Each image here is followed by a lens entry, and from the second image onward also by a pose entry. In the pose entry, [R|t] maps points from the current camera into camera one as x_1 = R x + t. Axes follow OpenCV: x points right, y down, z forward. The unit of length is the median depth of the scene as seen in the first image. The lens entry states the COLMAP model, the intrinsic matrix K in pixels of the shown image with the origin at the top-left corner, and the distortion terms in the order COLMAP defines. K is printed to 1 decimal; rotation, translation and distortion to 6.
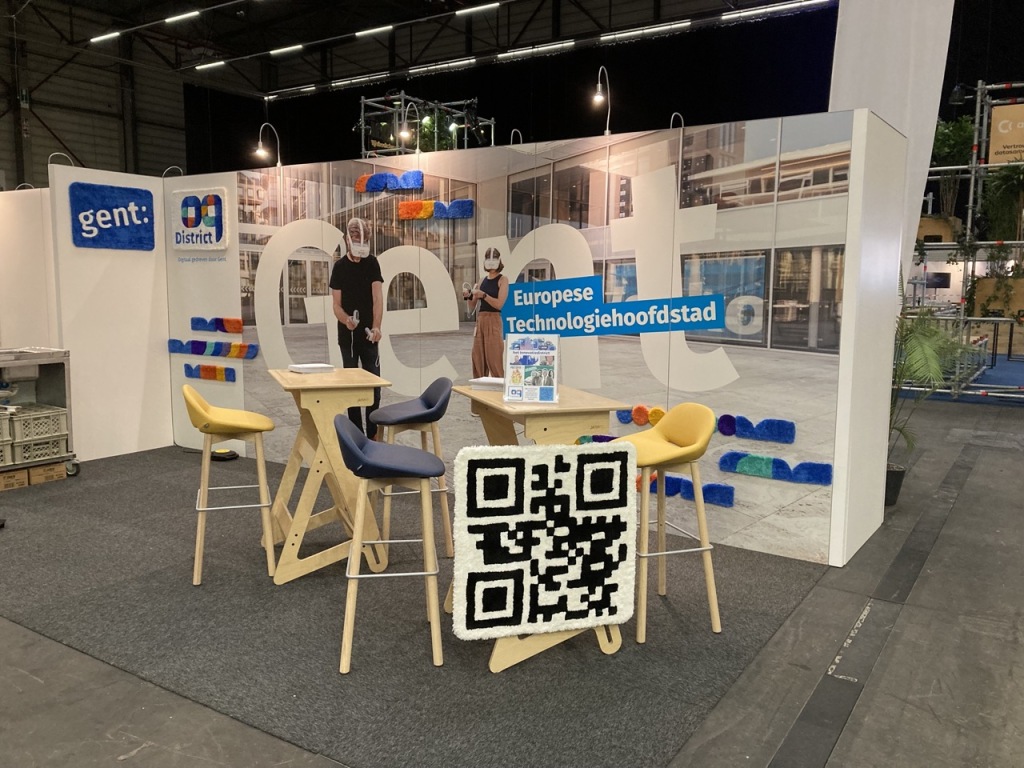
lens RADIAL K [[822.1, 0, 512.0], [0, 822.1, 384.0], [0, 0, 1]] dist [0.138688, -0.002856]
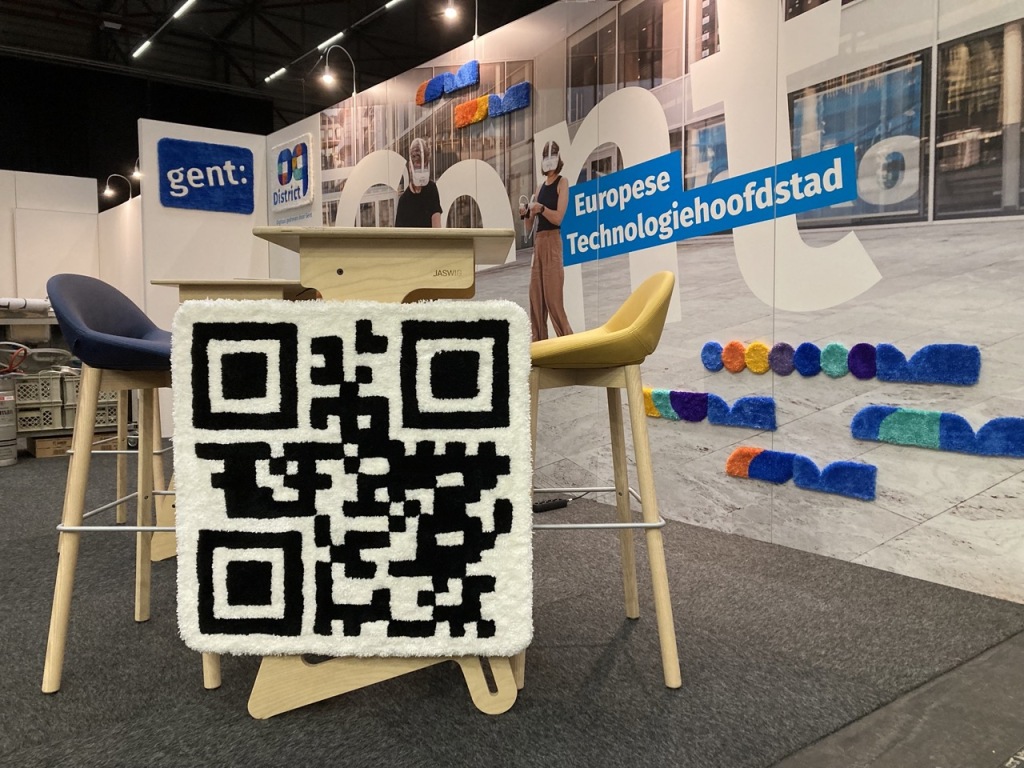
lens RADIAL K [[855.0, 0, 512.5], [0, 855.0, 366.7], [0, 0, 1]] dist [0.063496, 0.016919]
pose [[0.949934, 0.000274, -0.312450, 0.218848], [-0.022592, 0.997442, -0.067810, 0.103303], [0.311633, 0.071474, 0.947511, 0.343870]]
